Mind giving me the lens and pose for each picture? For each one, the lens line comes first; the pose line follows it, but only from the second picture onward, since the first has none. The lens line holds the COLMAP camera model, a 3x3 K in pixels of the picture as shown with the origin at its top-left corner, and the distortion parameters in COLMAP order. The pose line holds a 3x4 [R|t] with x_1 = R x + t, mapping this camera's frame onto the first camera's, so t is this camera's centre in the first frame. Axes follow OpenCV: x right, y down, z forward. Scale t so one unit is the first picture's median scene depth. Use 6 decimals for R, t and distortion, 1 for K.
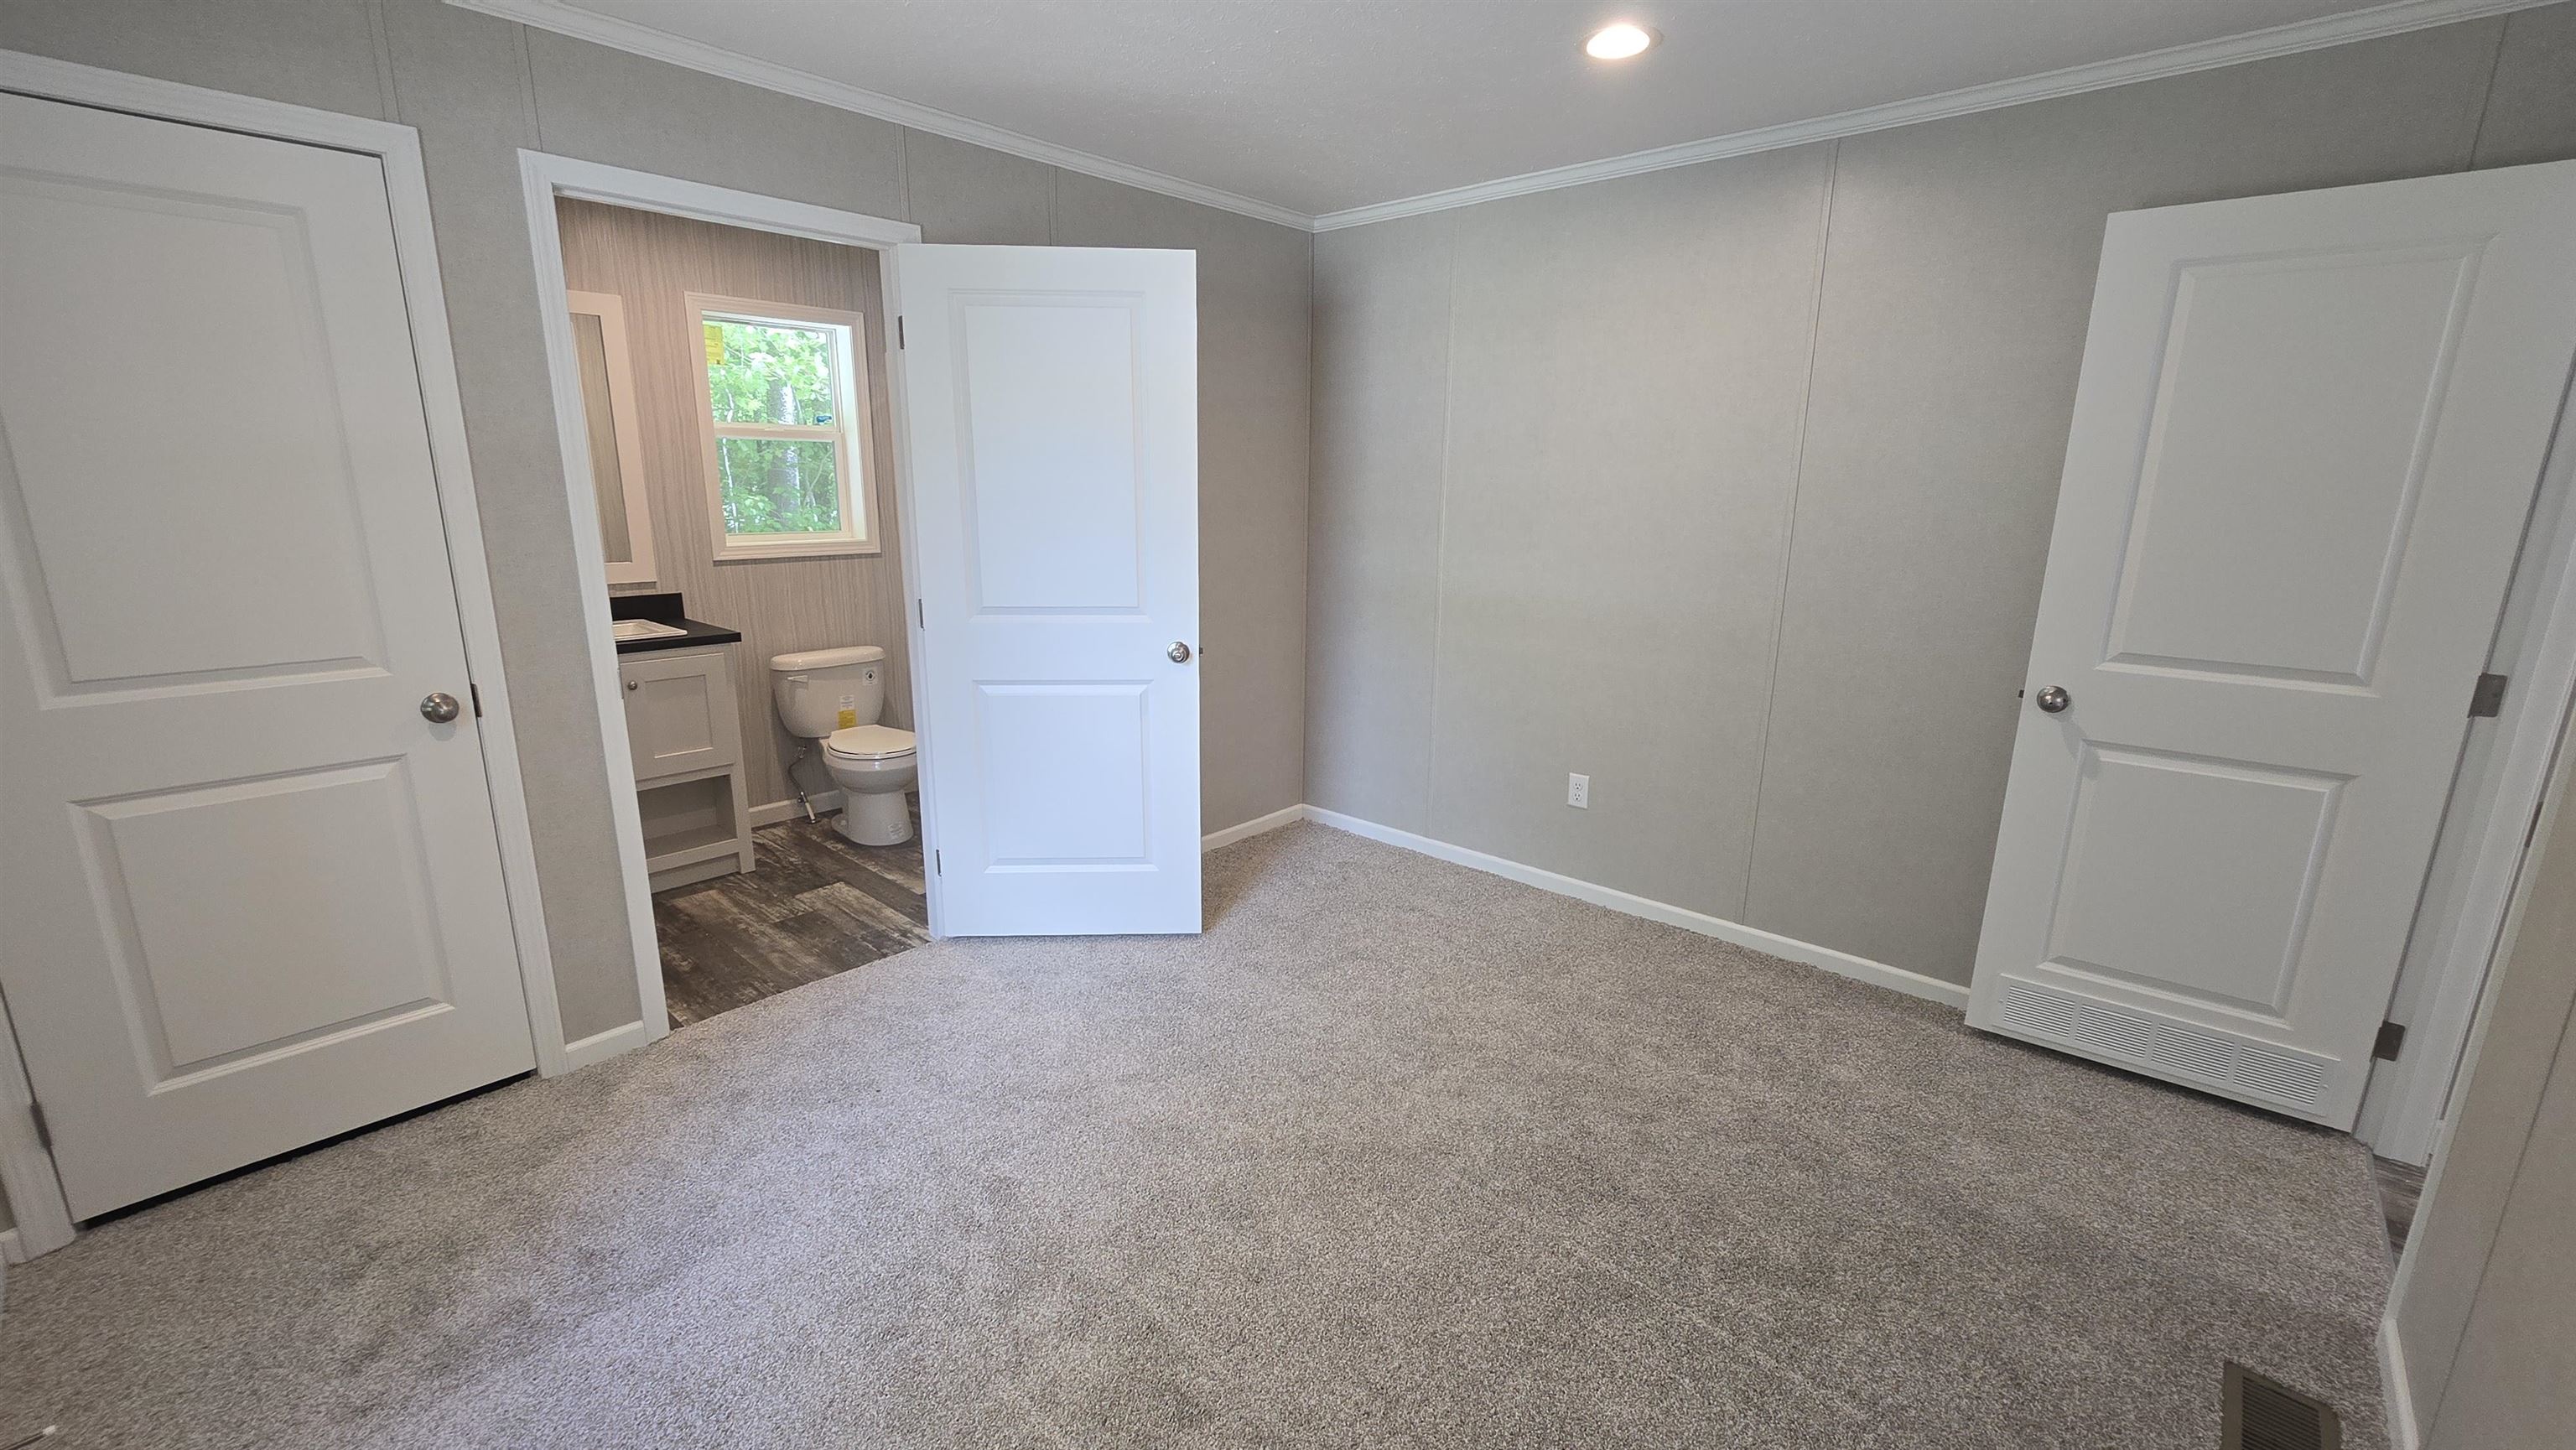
lens RADIAL K [[1060.5, 0, 1285.4], [0, 1060.5, 727.4], [0, 0, 1]] dist [-0.003515, 0.003191]
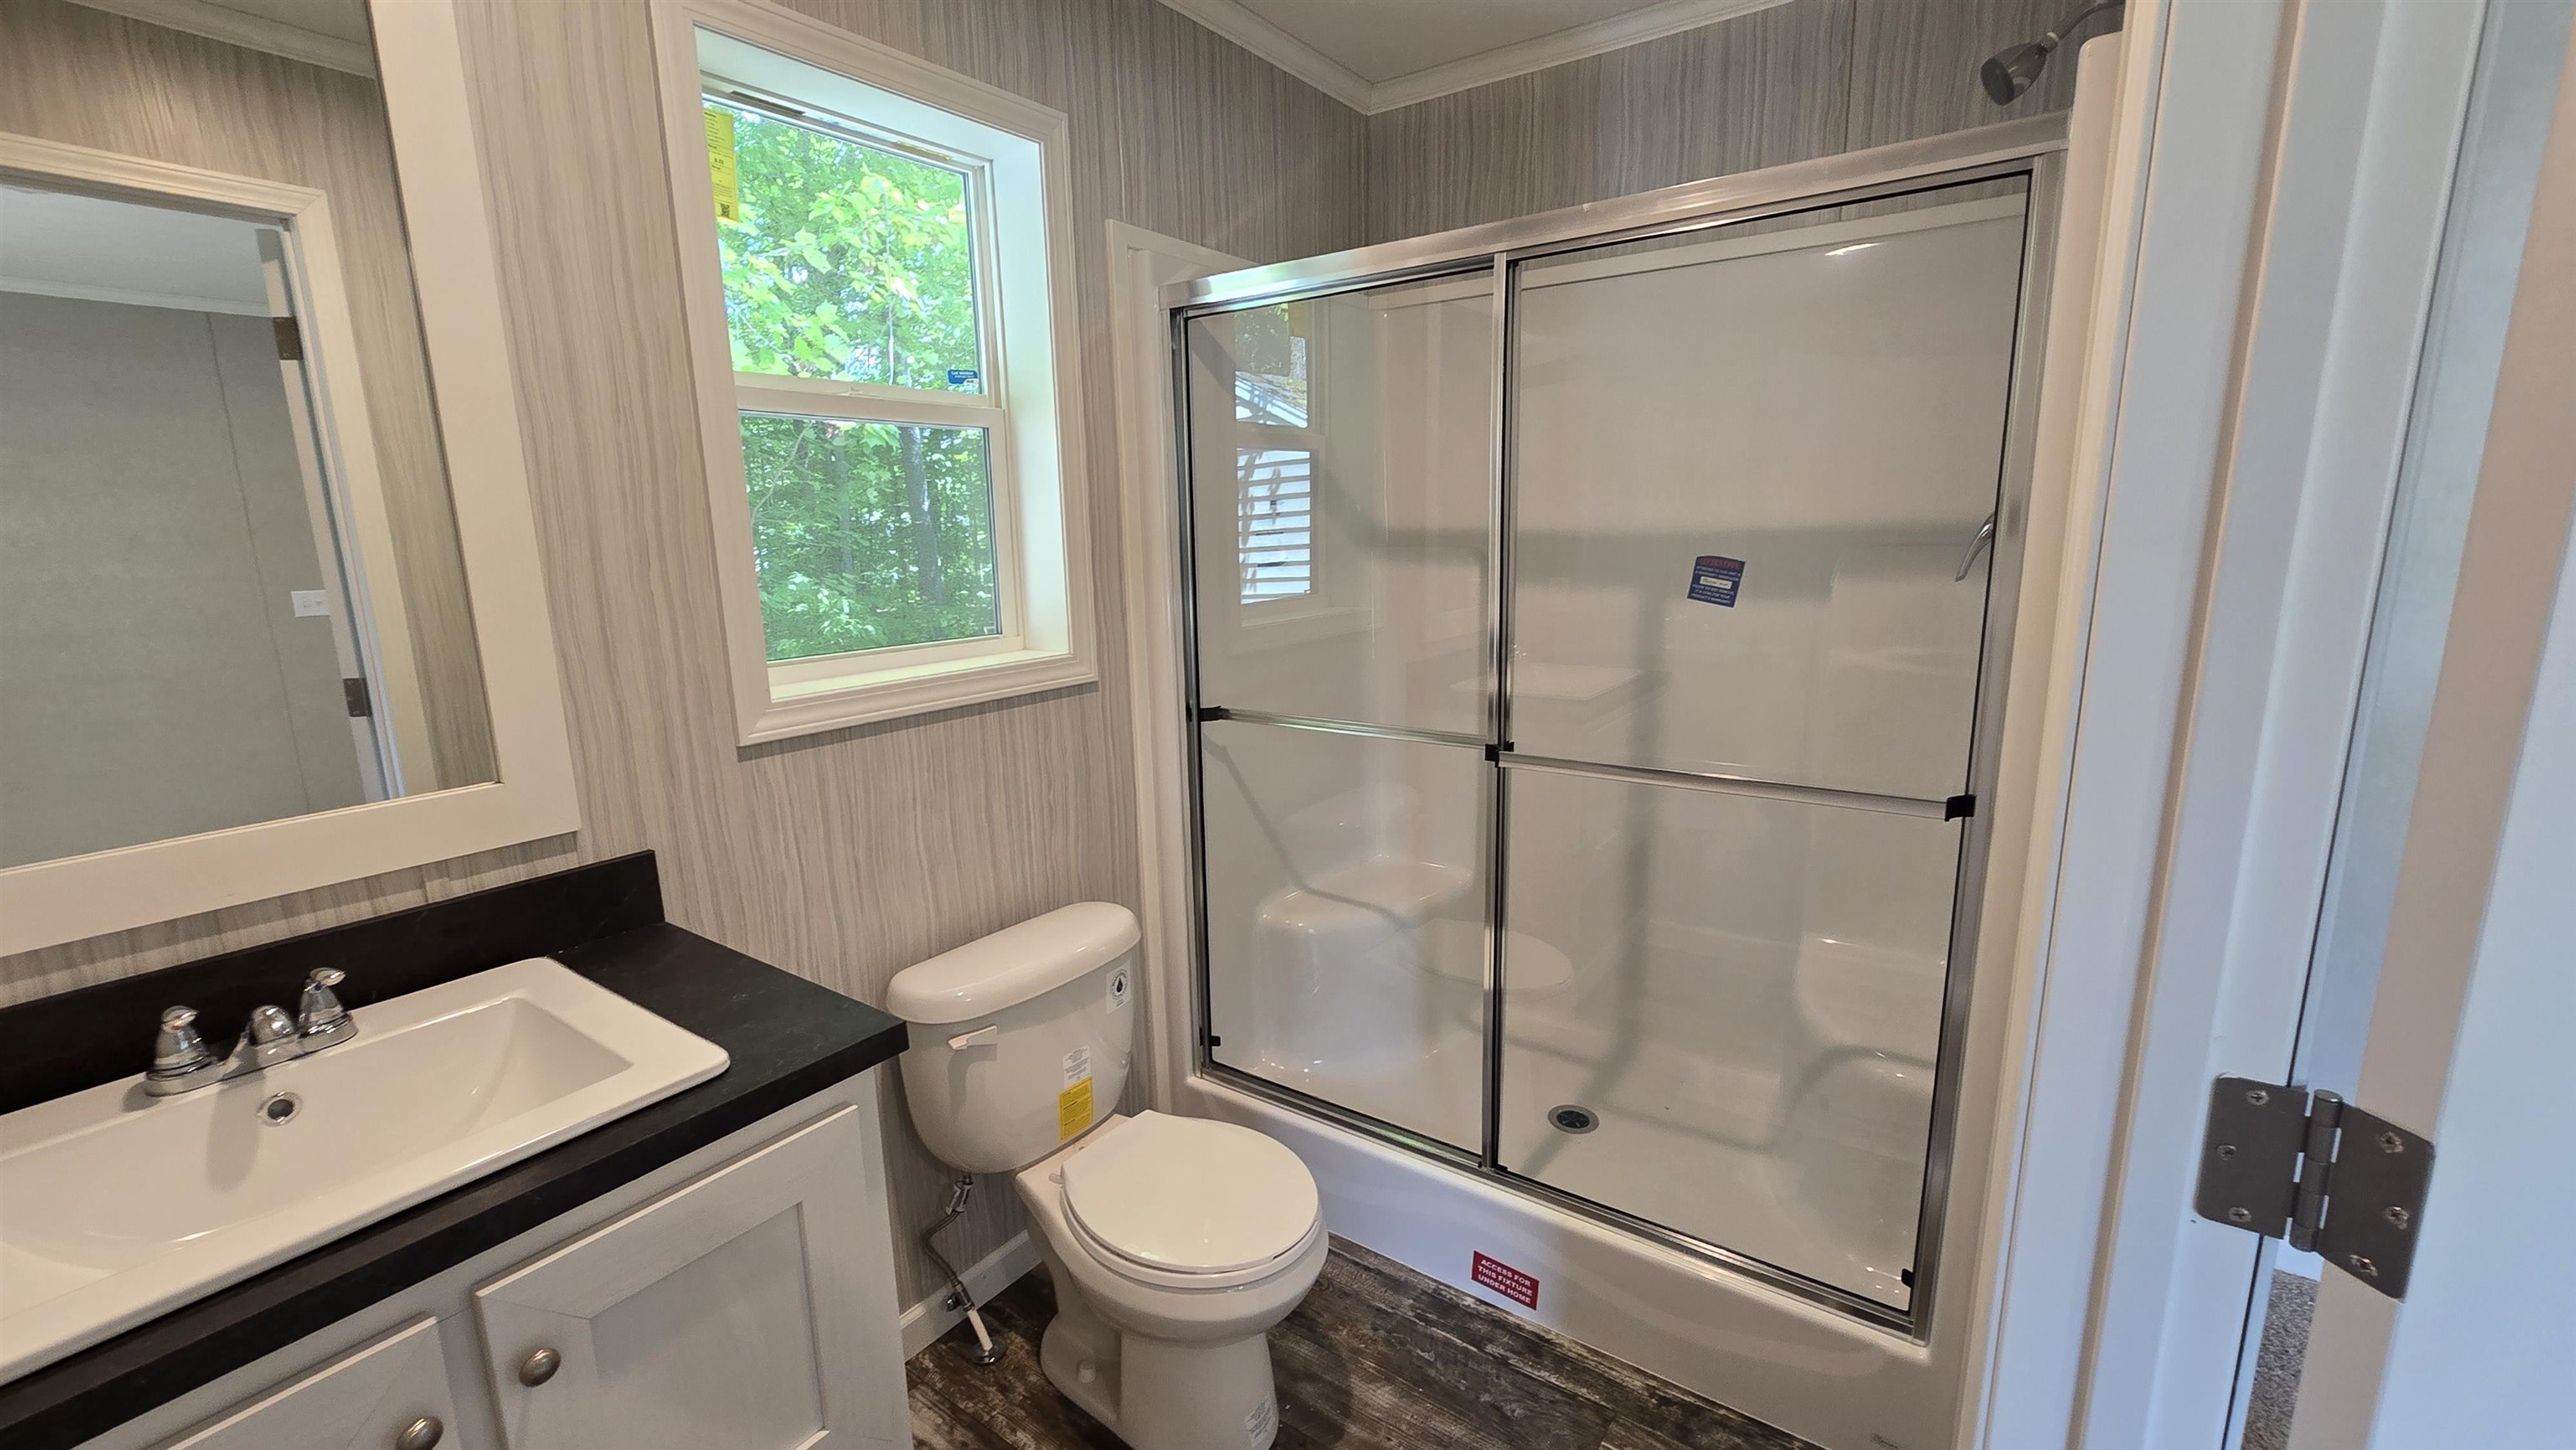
lens RADIAL K [[1060.5, 0, 1283.2], [0, 1060.5, 727.4], [0, 0, 1]] dist [-0.003515, 0.003191]
pose [[0.992624, -0.052063, 0.109487, -0.400927], [0.055936, 0.997902, -0.032602, -0.143771], [-0.107560, 0.038486, 0.993453, 0.631769]]
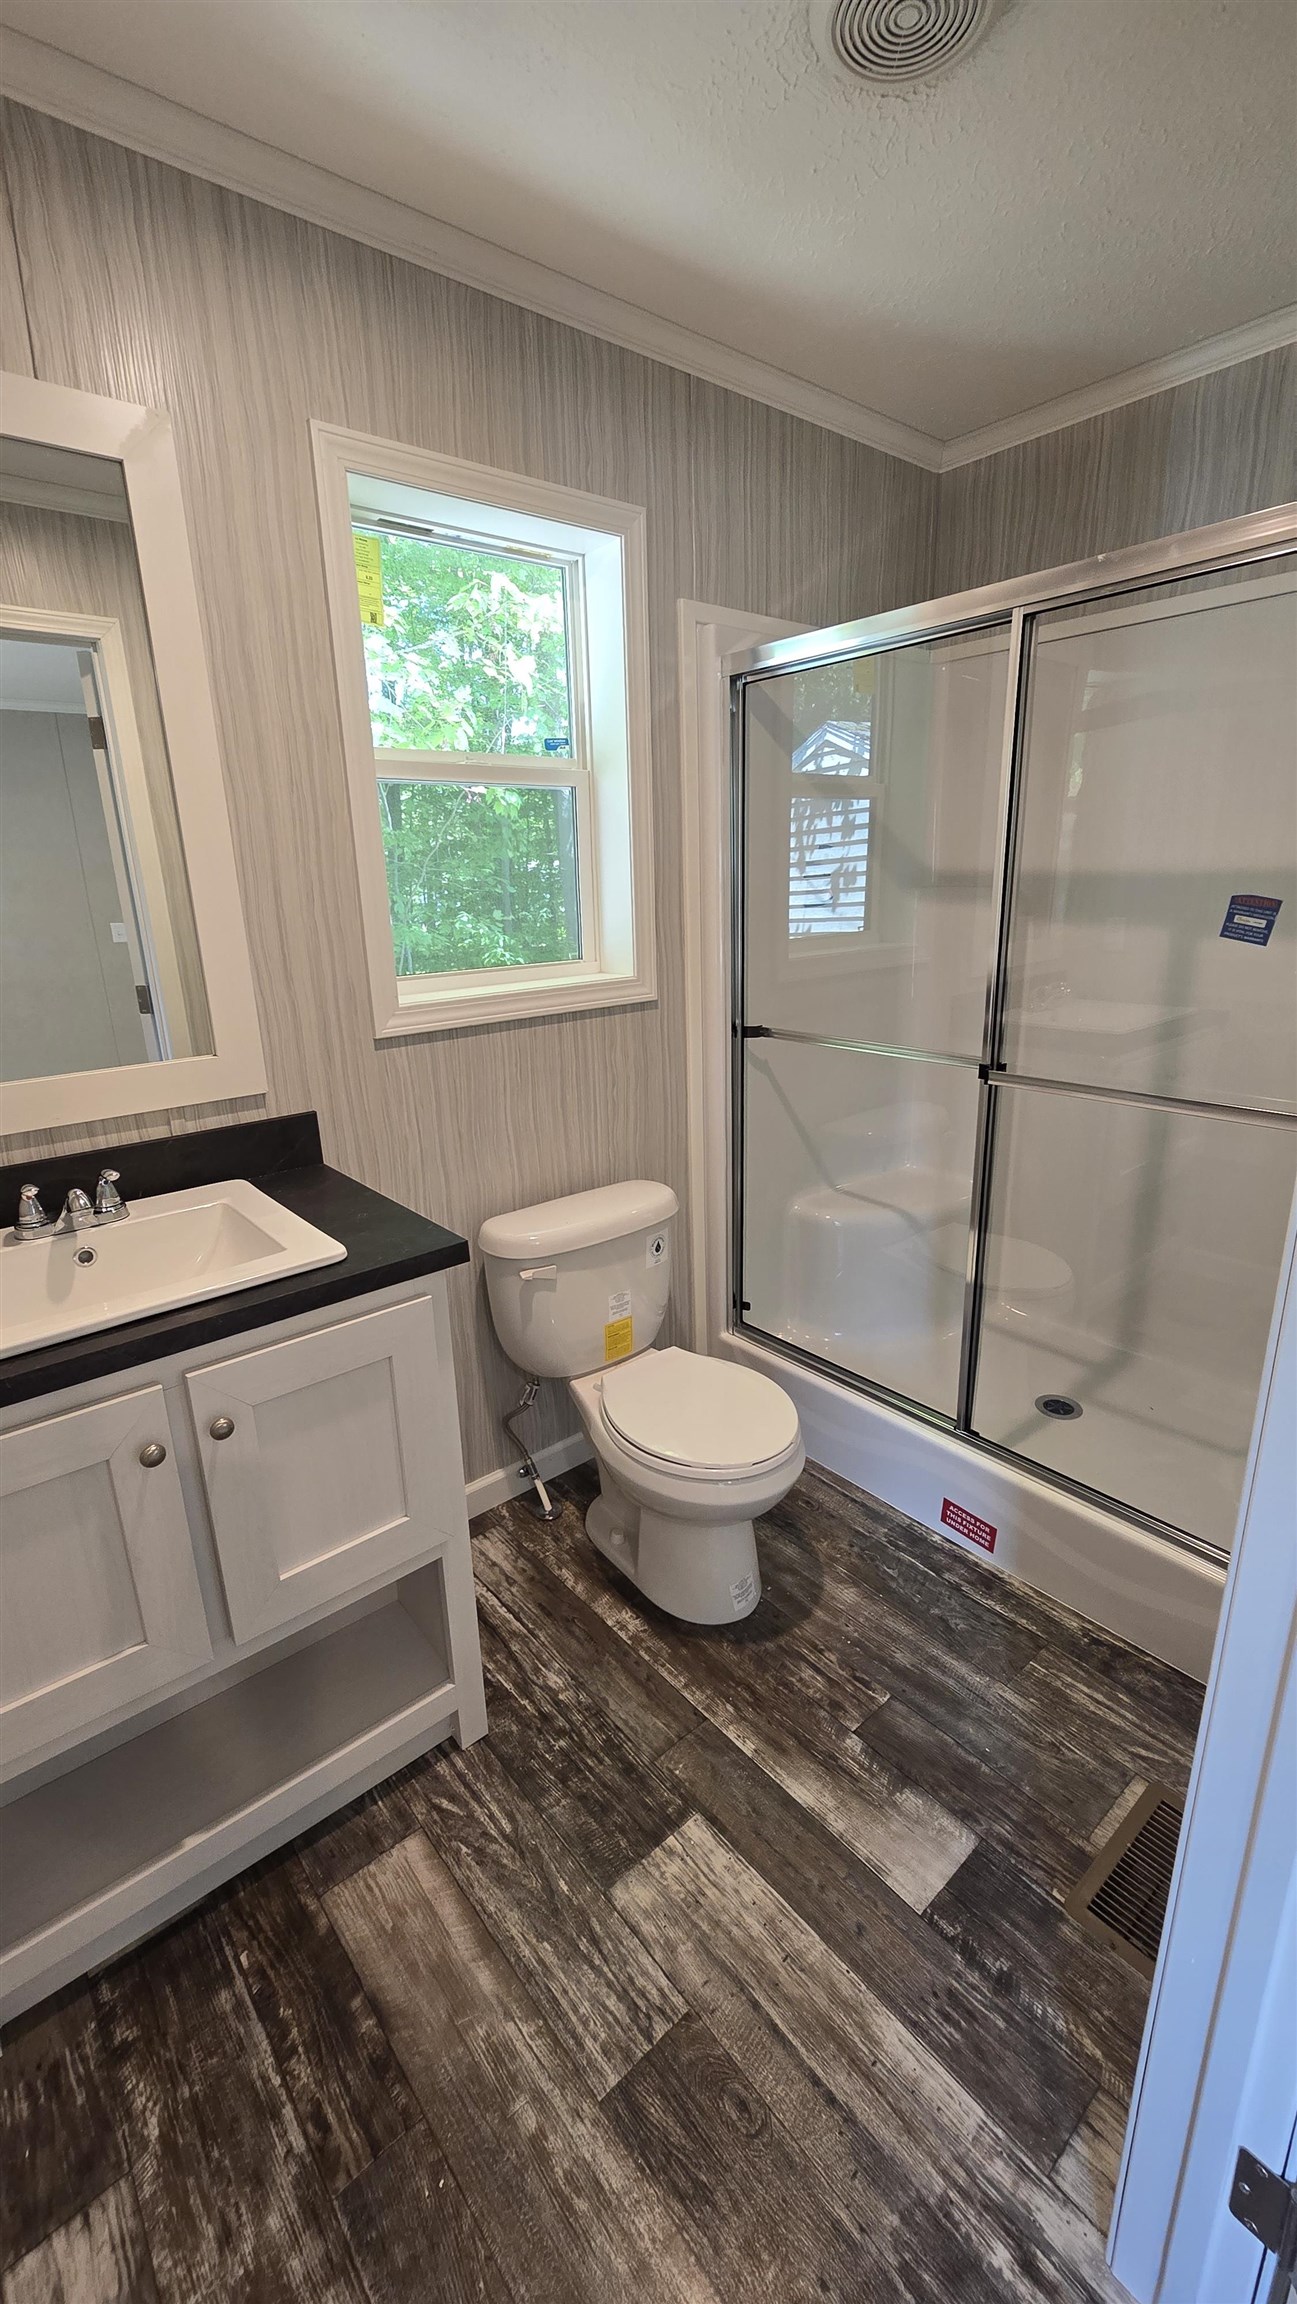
lens RADIAL K [[948.5, 0, 645.6], [0, 948.5, 1143.4], [0, 0, 1]] dist [-0.003515, 0.003191]
pose [[0.990452, 0.001995, -0.137847, -0.364285], [0.005150, 0.998662, 0.051463, -0.133315], [0.137765, -0.051681, 0.989116, 0.598709]]
